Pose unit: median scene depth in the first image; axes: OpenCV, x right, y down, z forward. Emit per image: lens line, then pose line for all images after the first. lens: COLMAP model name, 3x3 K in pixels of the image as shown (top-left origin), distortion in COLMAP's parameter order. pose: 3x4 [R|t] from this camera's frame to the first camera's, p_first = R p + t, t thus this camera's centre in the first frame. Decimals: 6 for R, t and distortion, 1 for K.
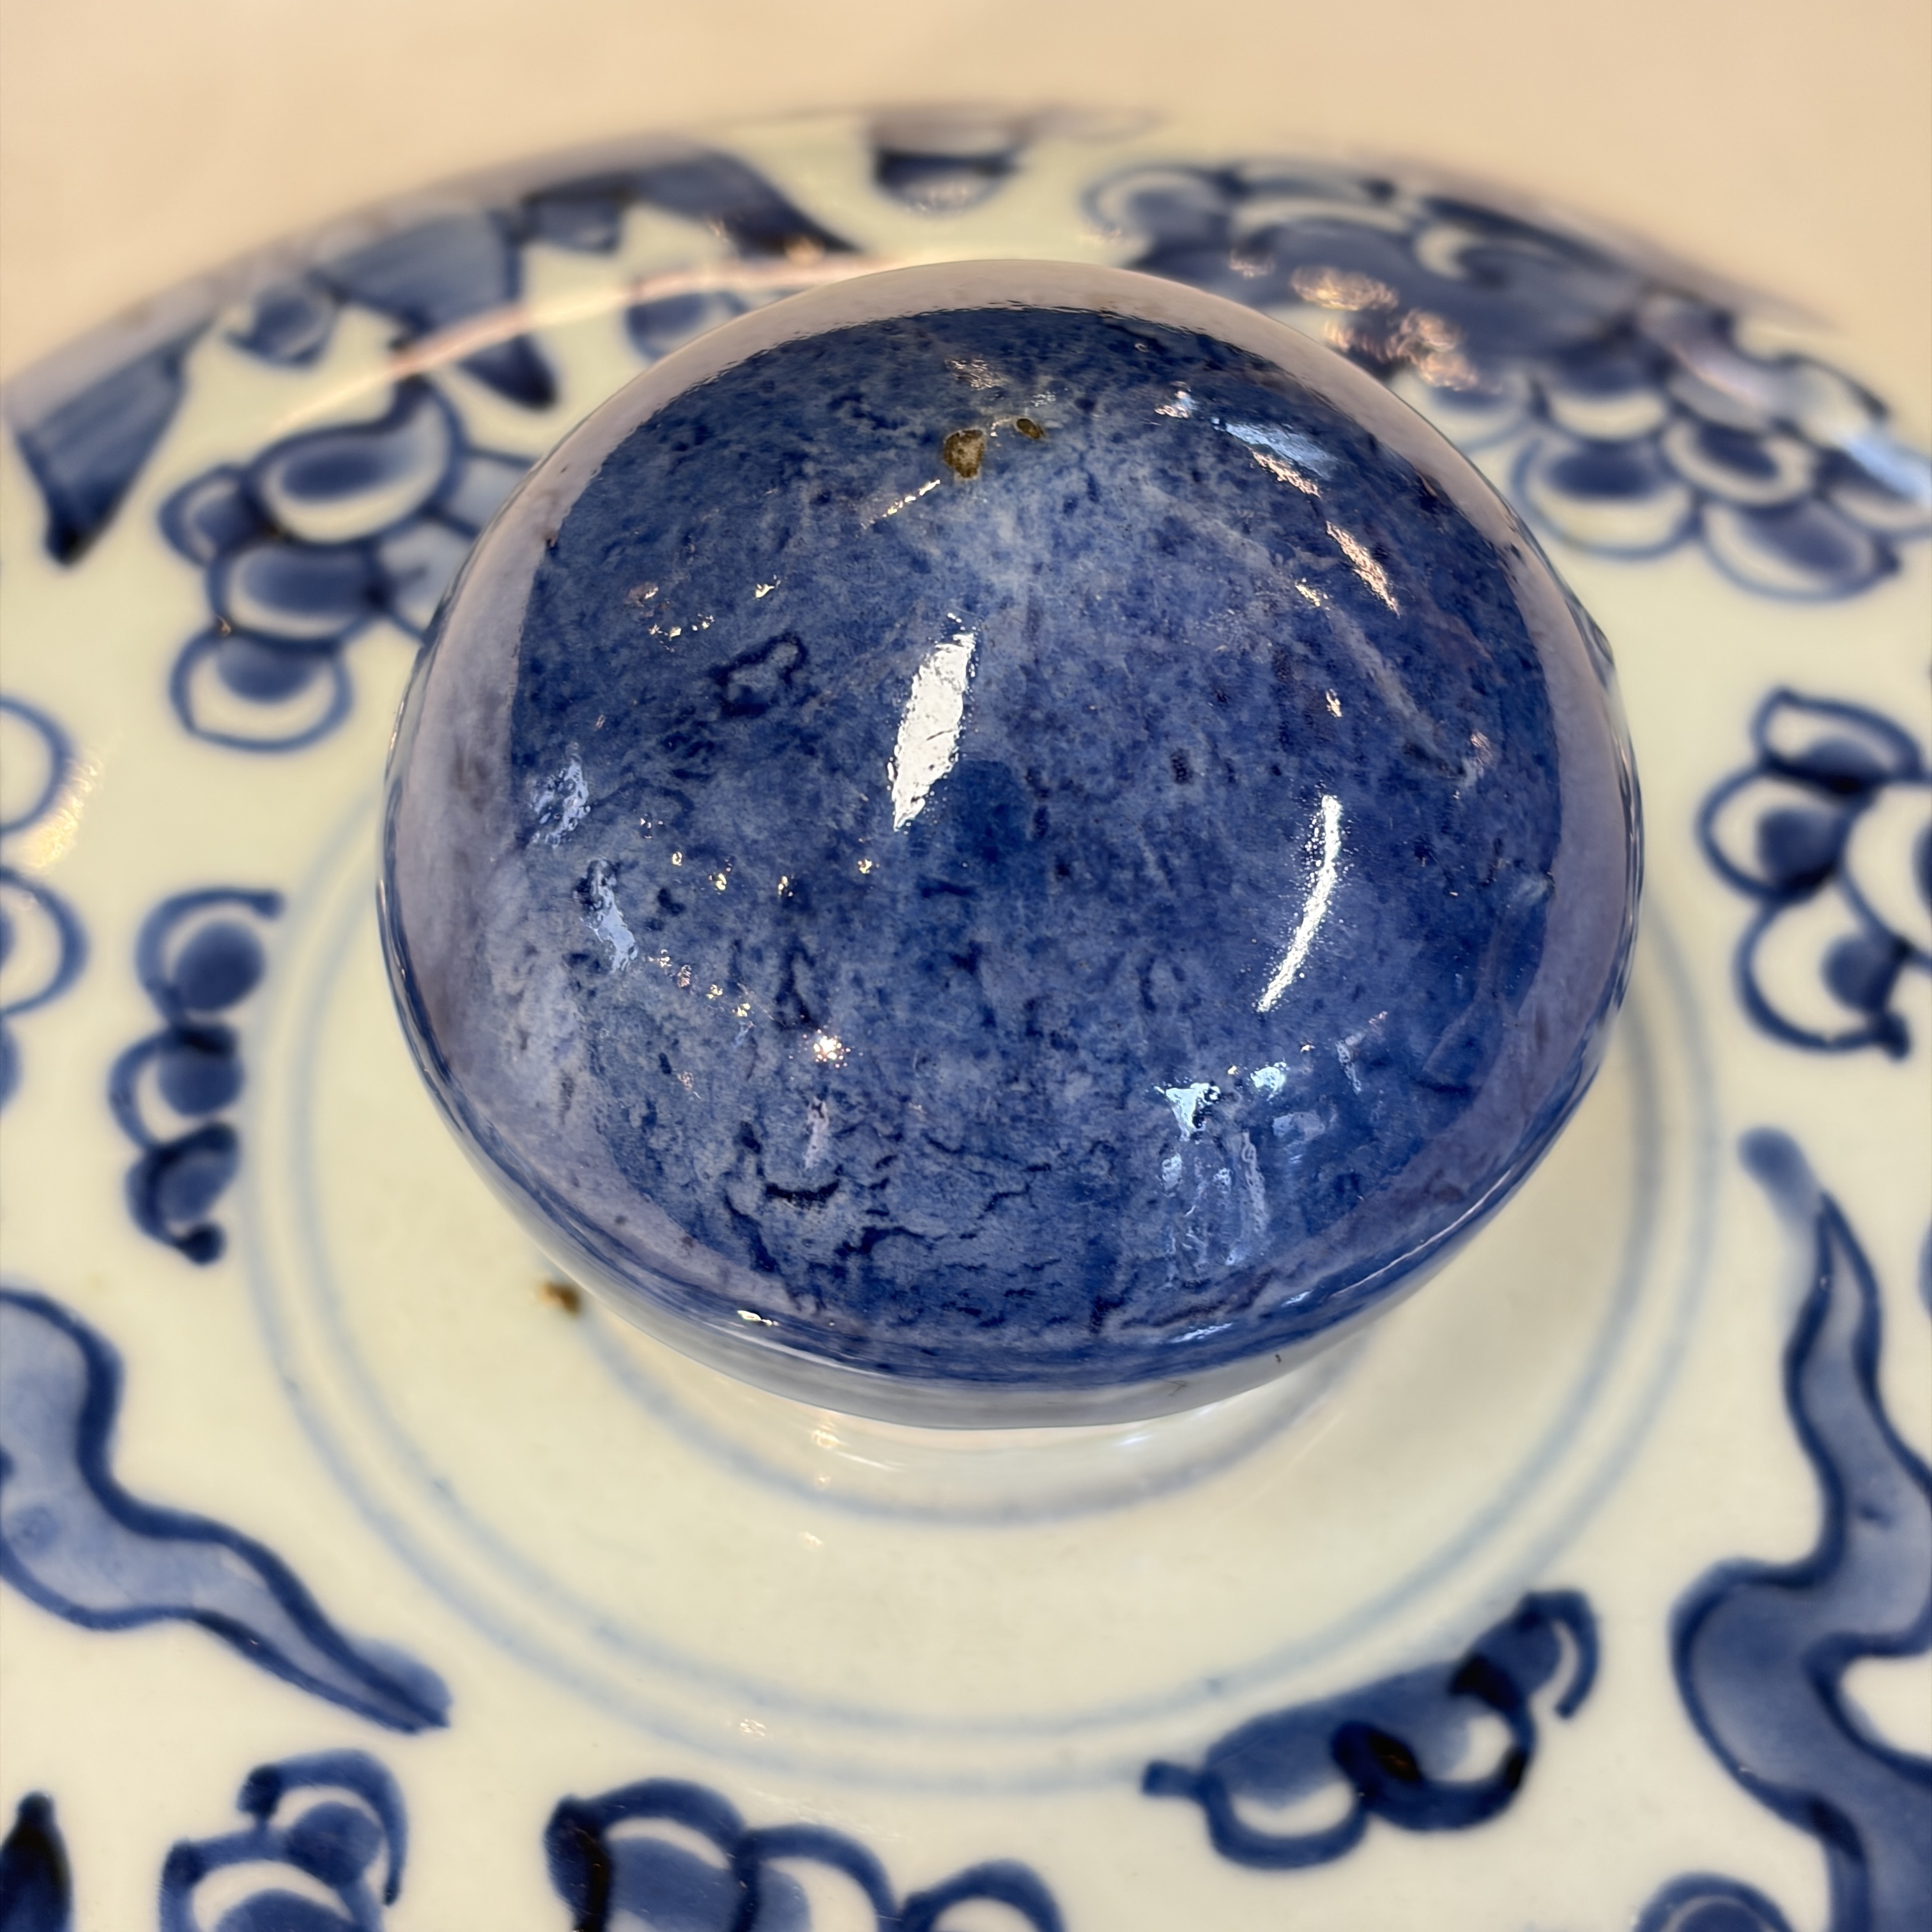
lens RADIAL K [[4069.3, 0, 966.0], [0, 4069.3, 966.0], [0, 0, 1]] dist [0.168143, -0.666760]
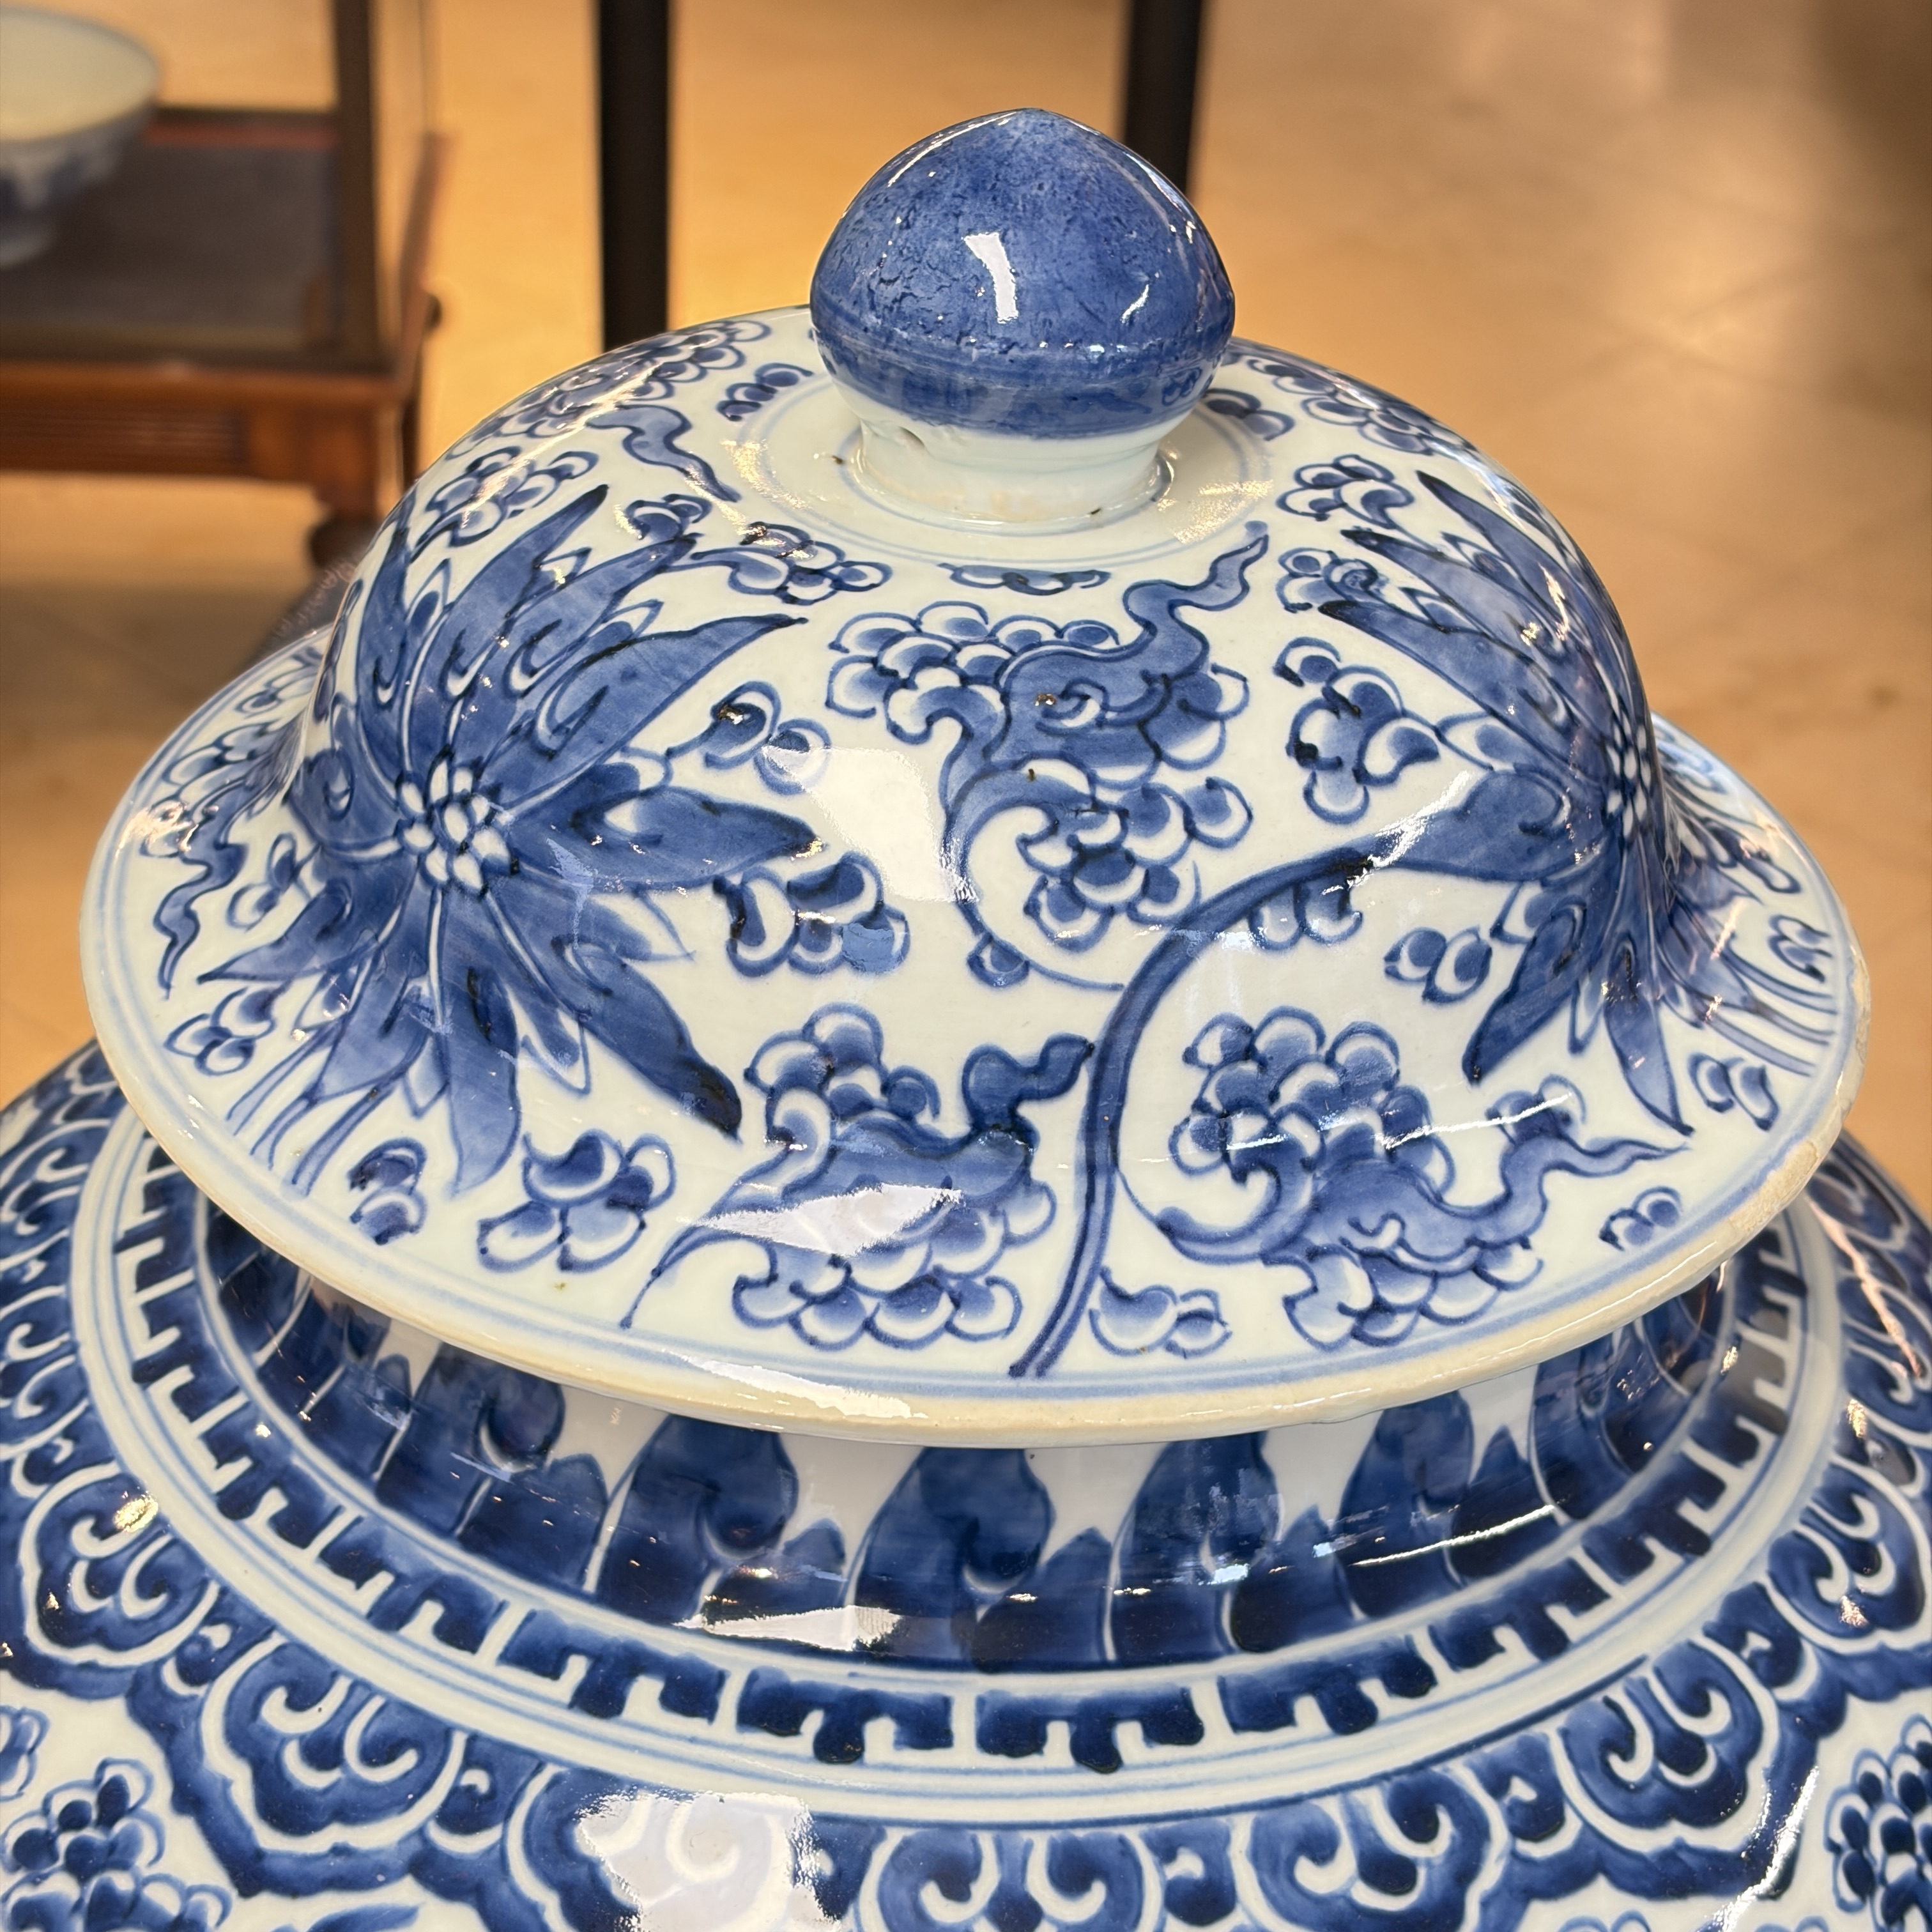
lens RADIAL K [[3951.6, 0, 983.0], [0, 3951.6, 965.9], [0, 0, 1]] dist [0.241273, -1.009939]
pose [[0.903751, 0.256257, -0.342880, 1.123691], [-0.383586, 0.840340, -0.383001, 1.523945], [0.189989, 0.477661, 0.857755, -1.286798]]
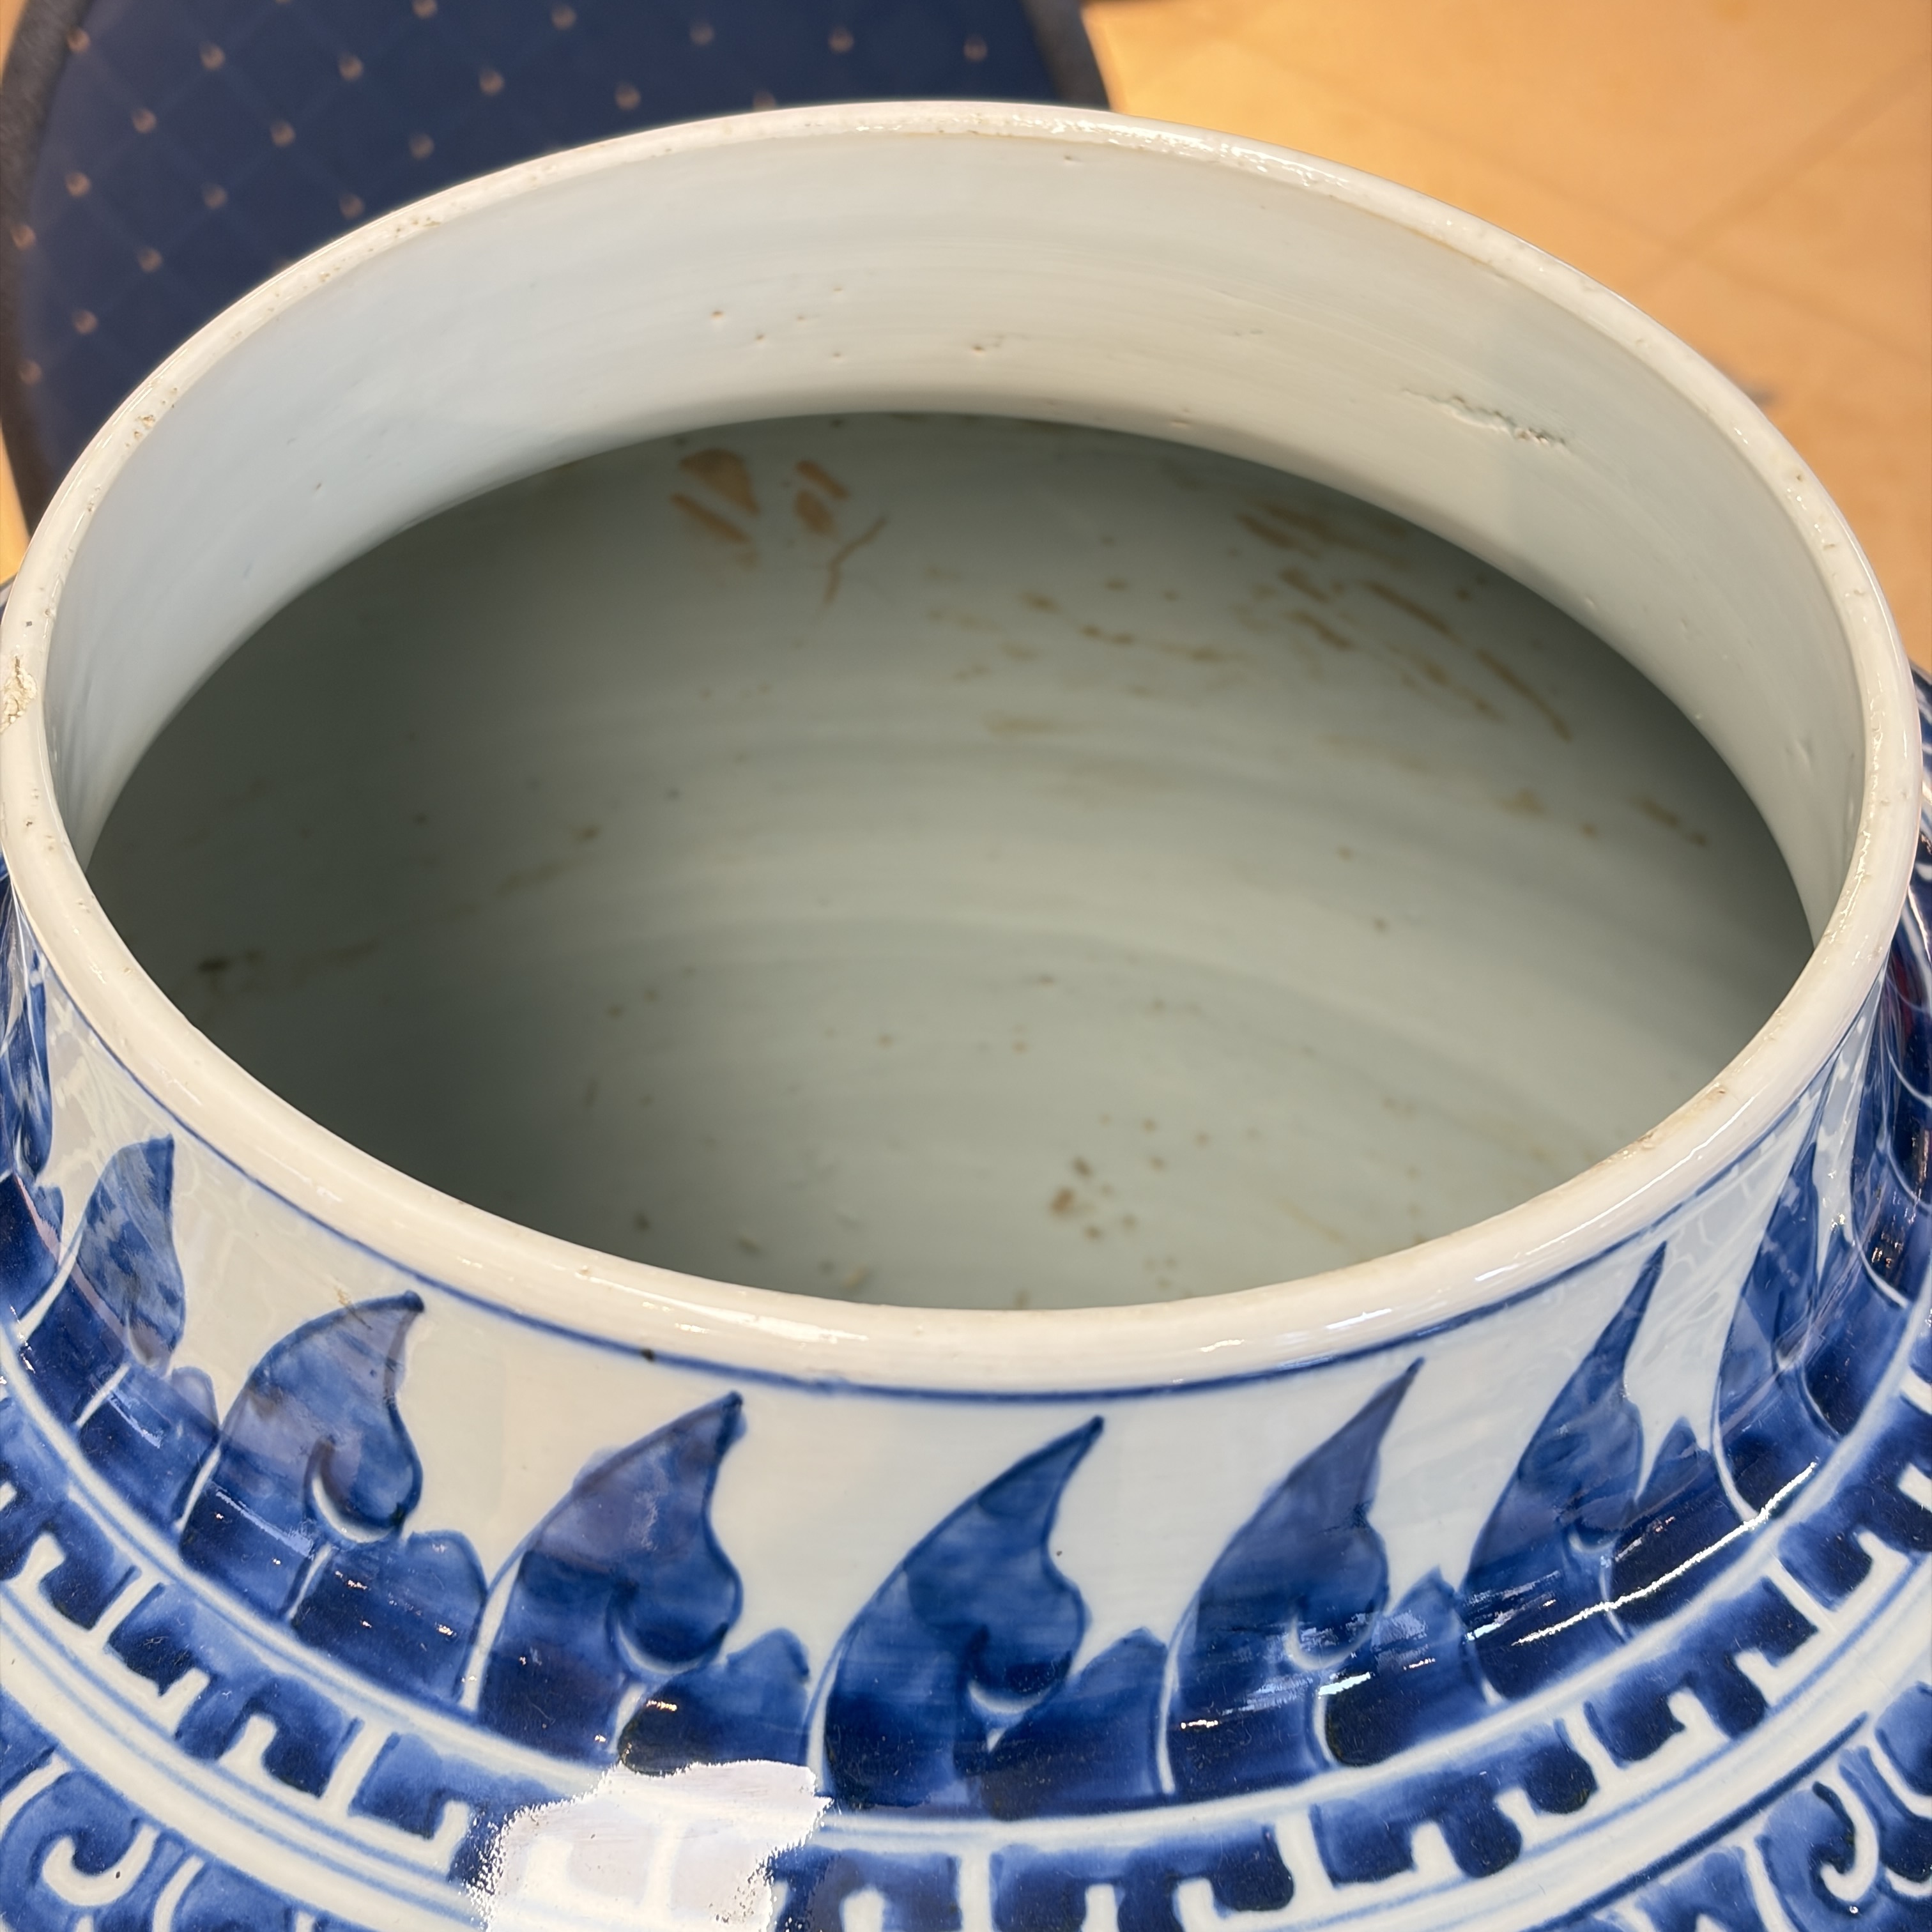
lens RADIAL K [[3946.3, 0, 958.9], [0, 3946.3, 1002.9], [0, 0, 1]] dist [0.275969, -1.346805]
pose [[0.913329, 0.307926, -0.266482, 0.697729], [-0.359530, 0.917035, -0.172584, 0.842150], [0.191230, 0.253435, 0.948263, -0.751036]]
